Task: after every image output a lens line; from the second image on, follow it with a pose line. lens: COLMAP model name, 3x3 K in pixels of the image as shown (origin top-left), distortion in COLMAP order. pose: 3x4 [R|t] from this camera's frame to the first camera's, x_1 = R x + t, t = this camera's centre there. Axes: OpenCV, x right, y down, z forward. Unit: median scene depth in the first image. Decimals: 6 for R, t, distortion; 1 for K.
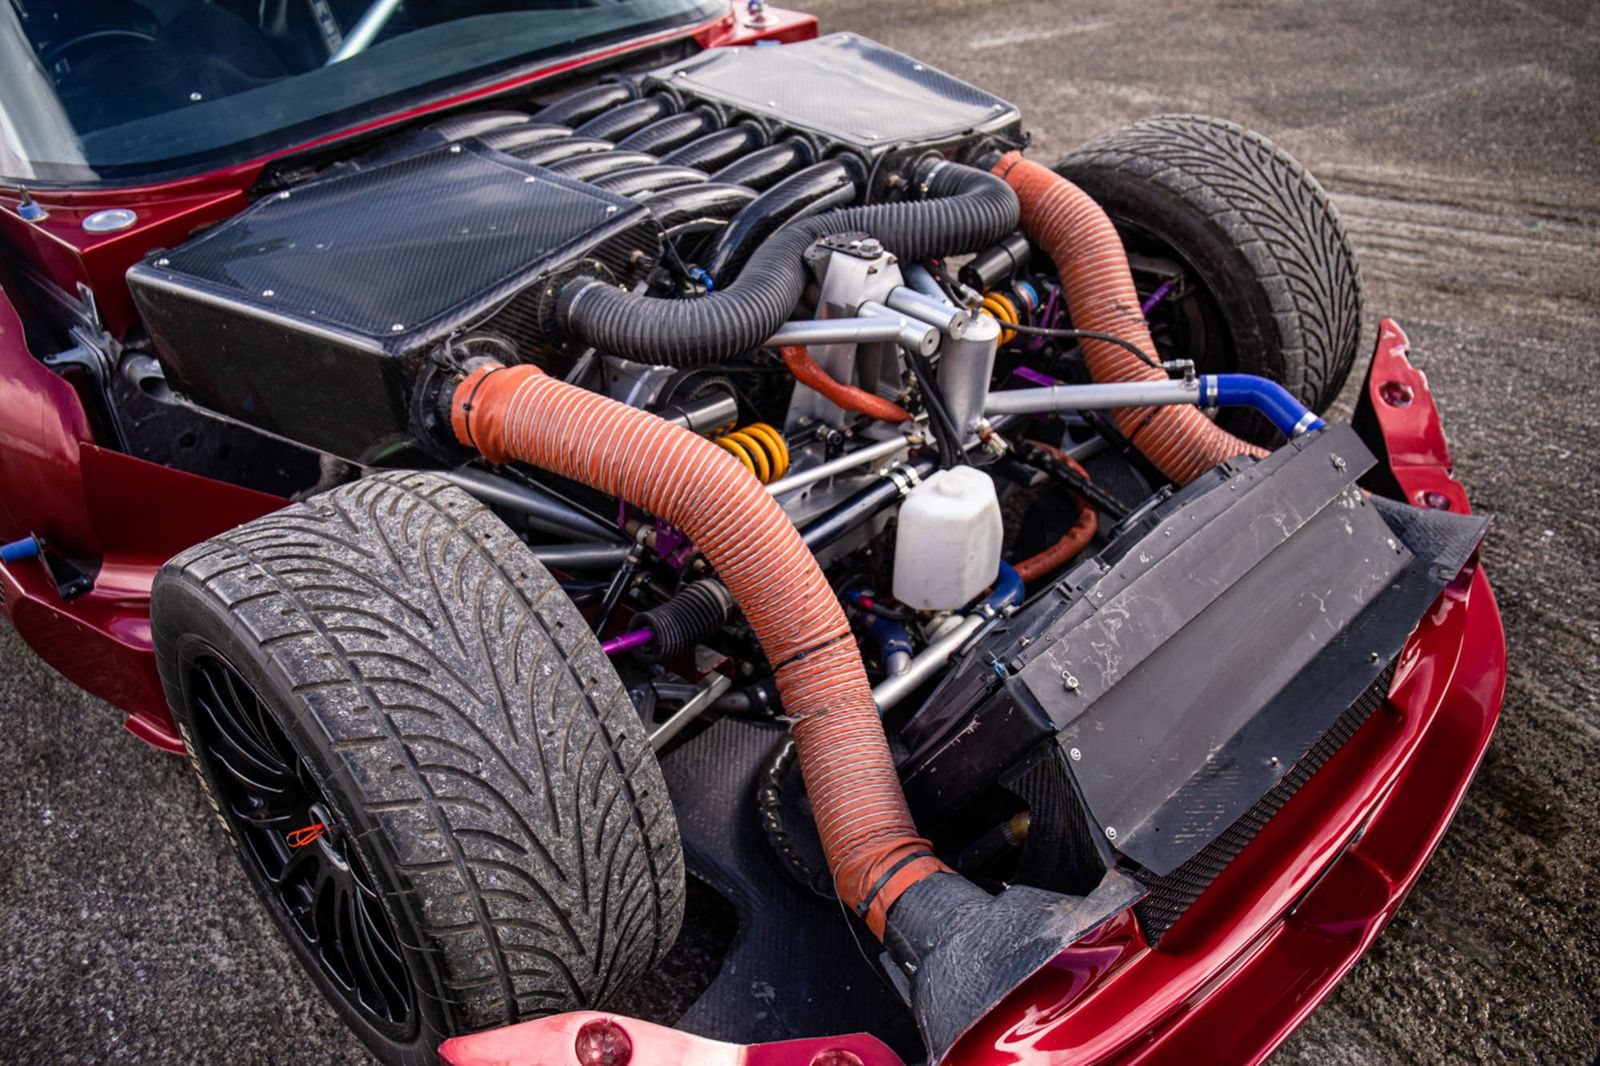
lens RADIAL K [[1318.4, 0, 801.0], [0, 1318.4, 528.6], [0, 0, 1]] dist [-0.033156, 0.010931]
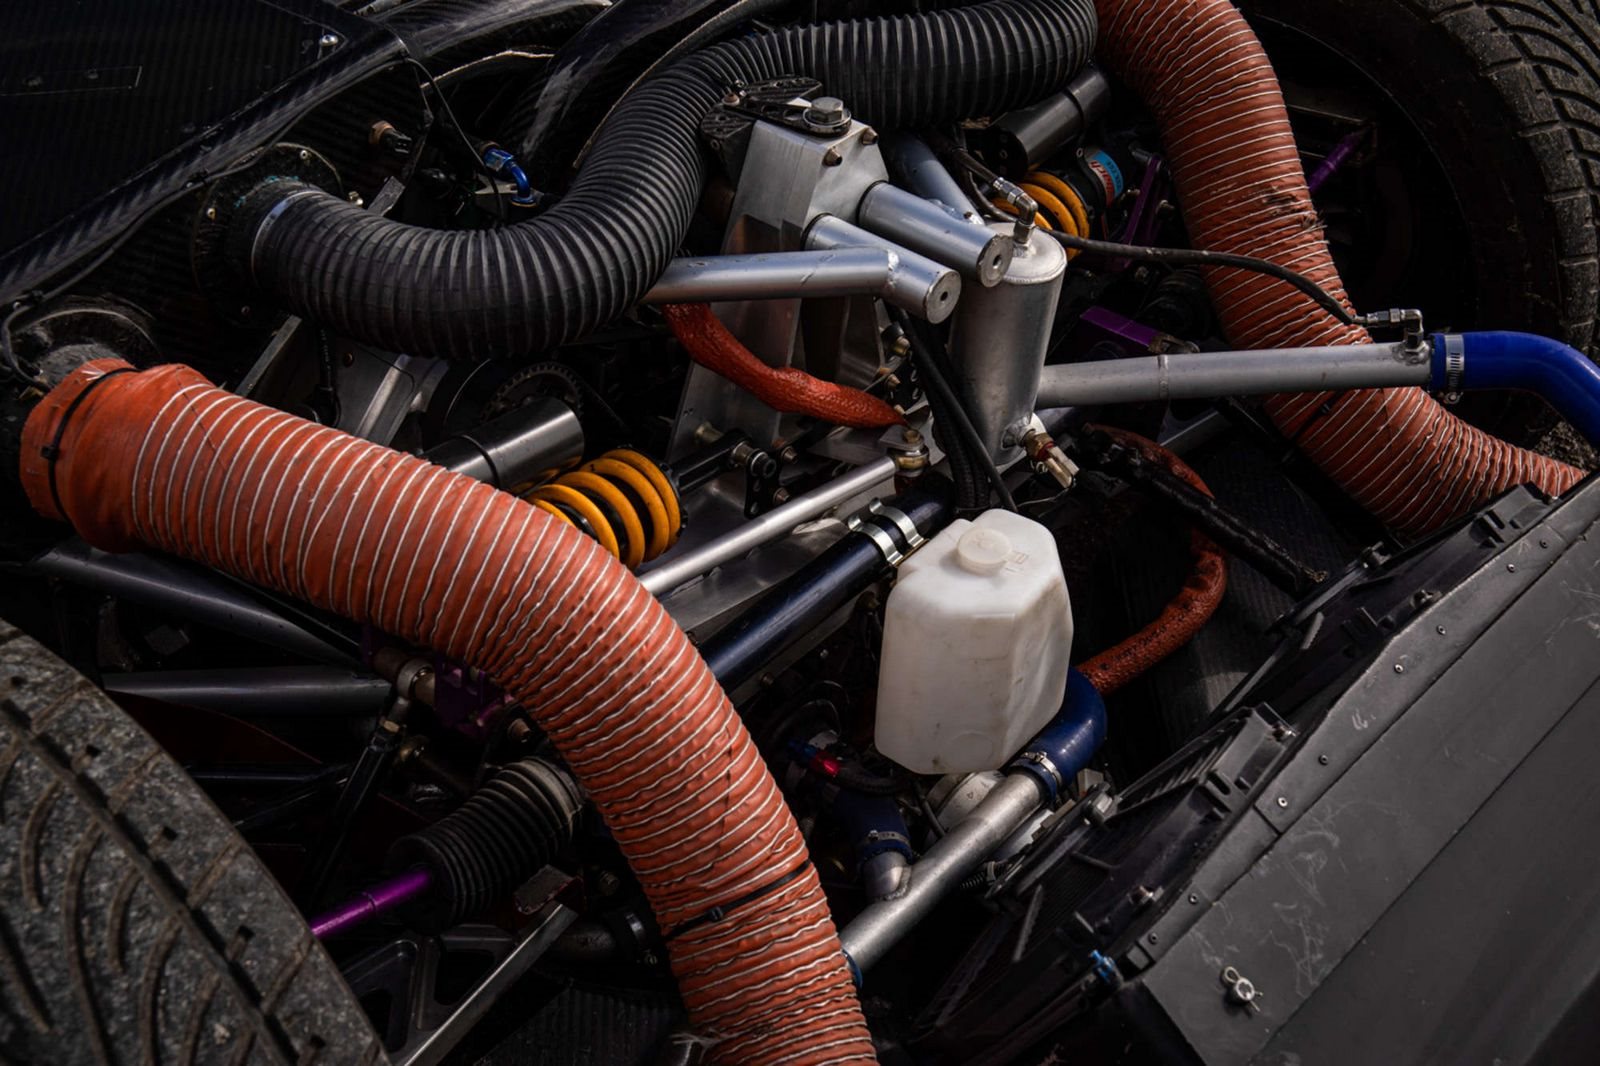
lens RADIAL K [[2111.8, 0, 793.9], [0, 2111.8, 544.9], [0, 0, 1]] dist [0.076528, 0.000000]
pose [[0.997958, -0.020319, 0.060551, -0.015330], [0.016995, 0.998346, 0.054914, -0.084499], [-0.061567, -0.053773, 0.996653, 0.137593]]
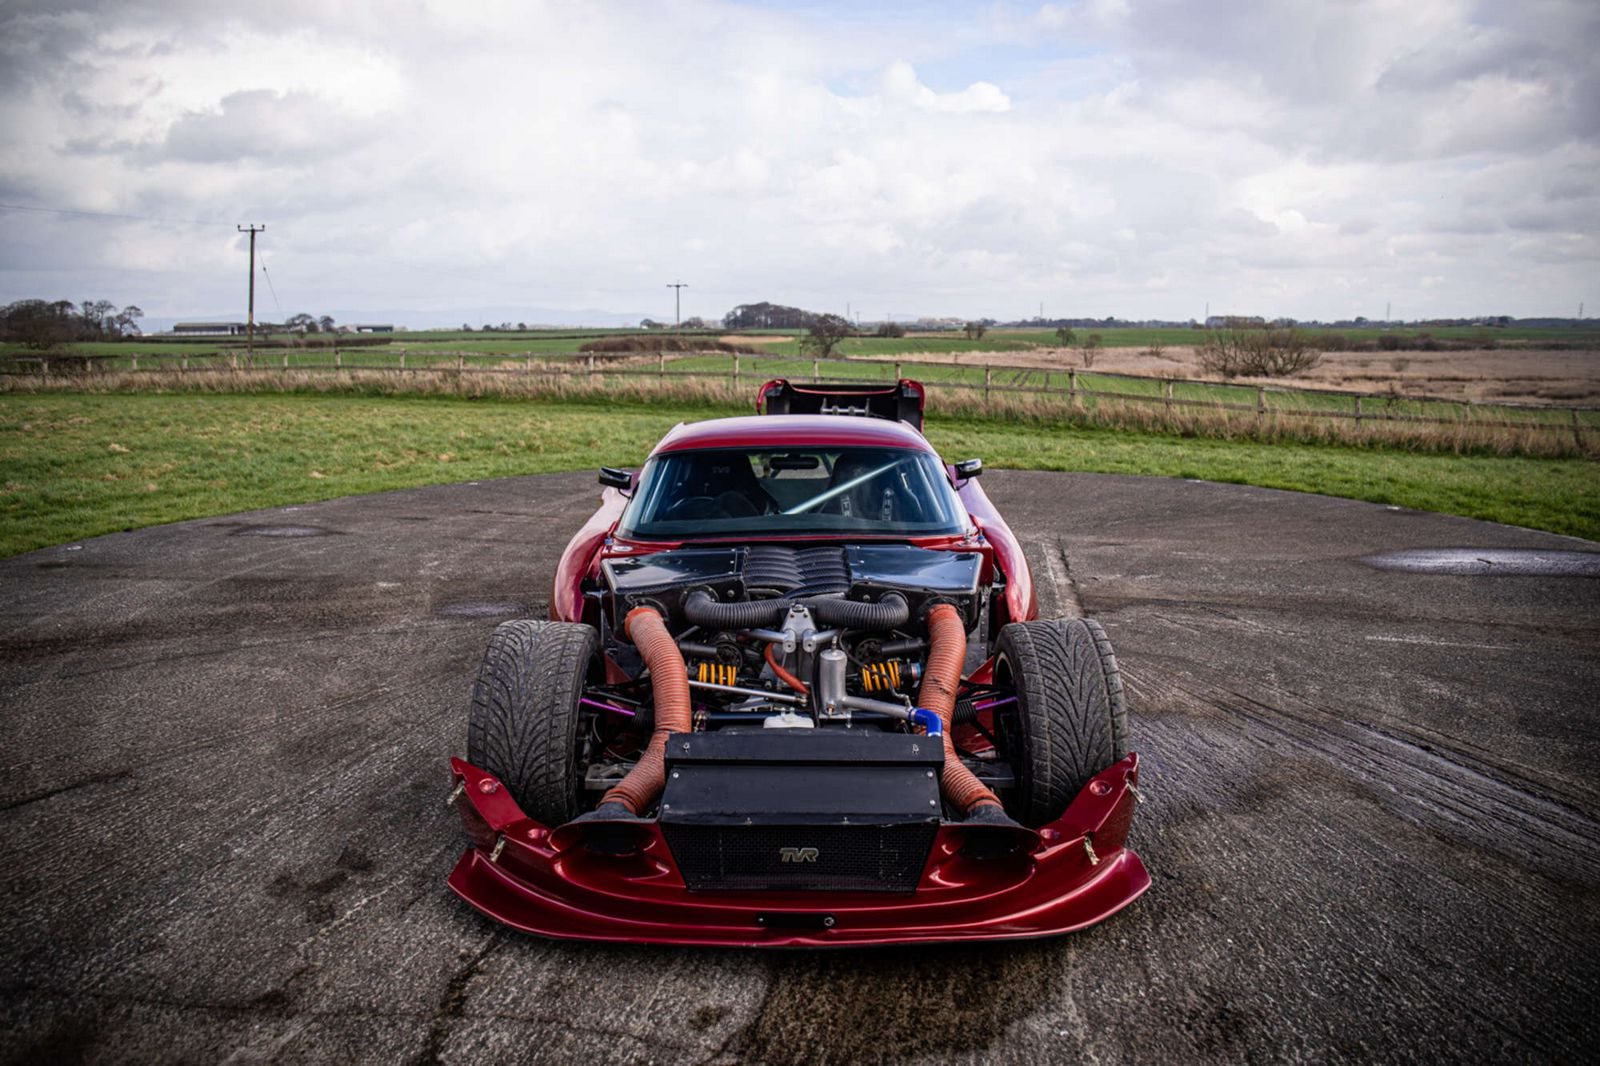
lens RADIAL K [[1072.6, 0, 792.3], [0, 1072.6, 531.0], [0, 0, 1]] dist [-0.044355, 0.015195]
pose [[0.684133, 0.144534, -0.714893, 1.334888], [-0.428849, 0.872547, -0.233988, 0.113308], [0.589958, 0.466660, 0.658922, -0.300429]]
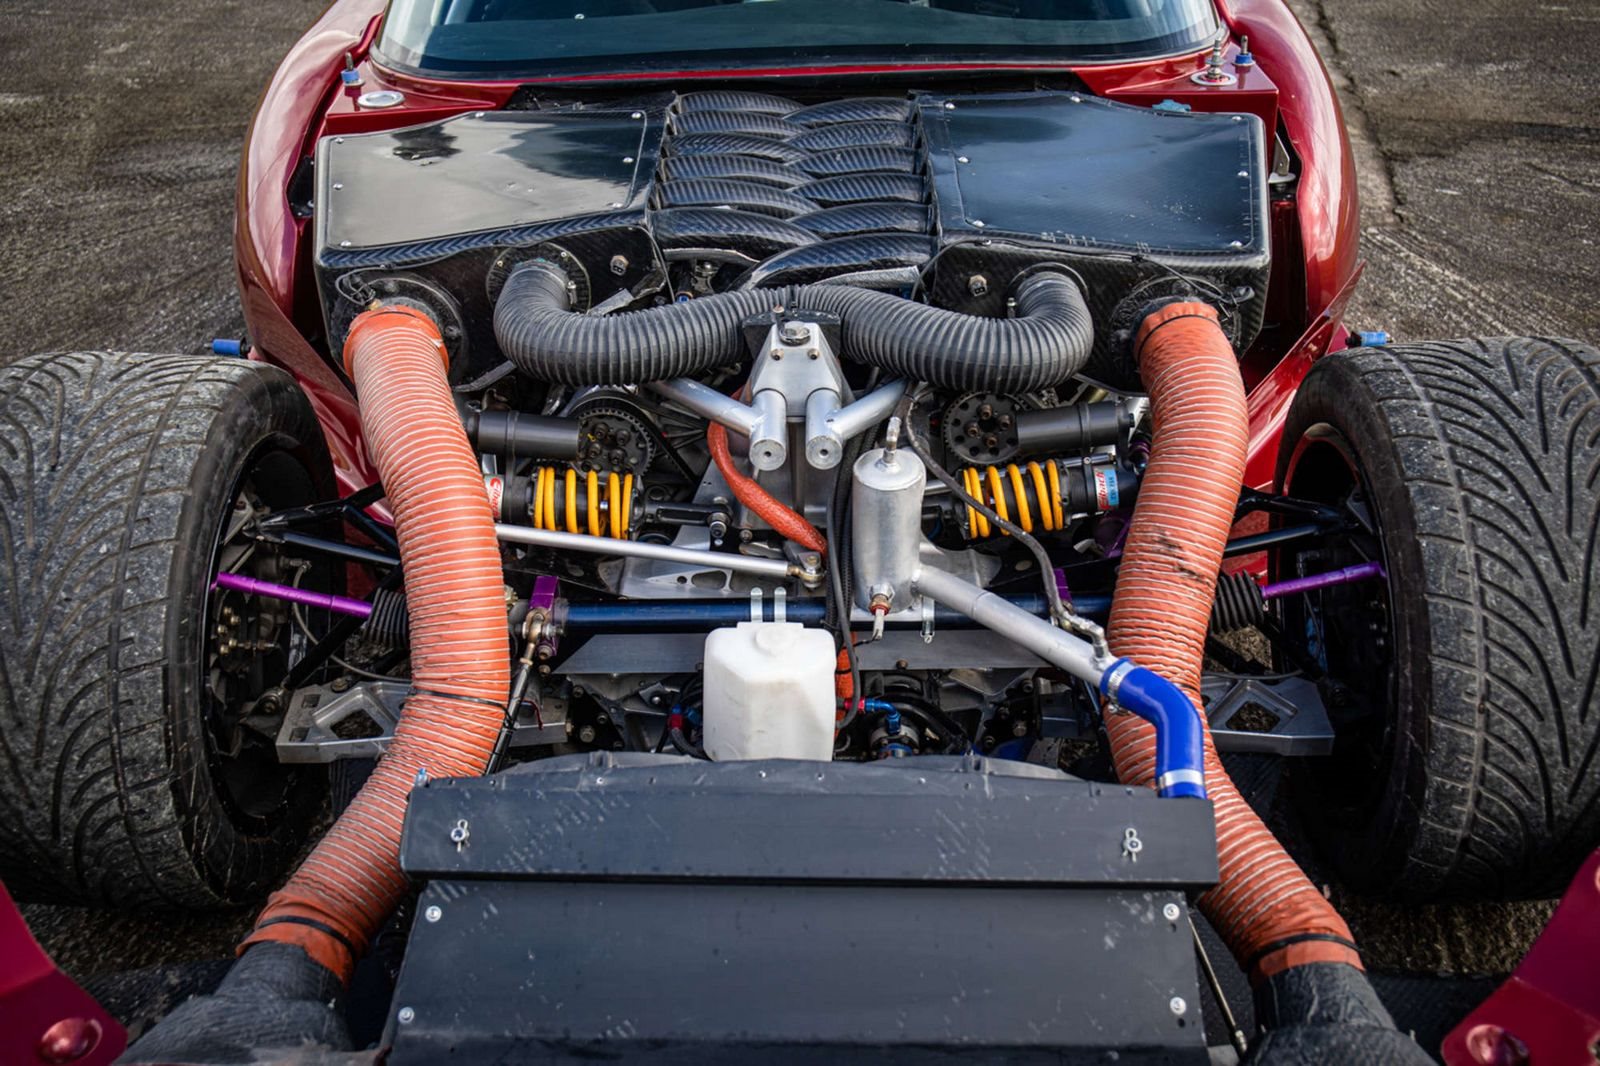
lens RADIAL K [[1577.4, 0, 815.3], [0, 1577.4, 527.5], [0, 0, 1]] dist [0.002439, 0.000000]
pose [[0.685312, 0.384064, -0.618742, 0.711630], [-0.419305, 0.902761, 0.095942, -0.196893], [0.595425, 0.193691, 0.779714, 0.243728]]
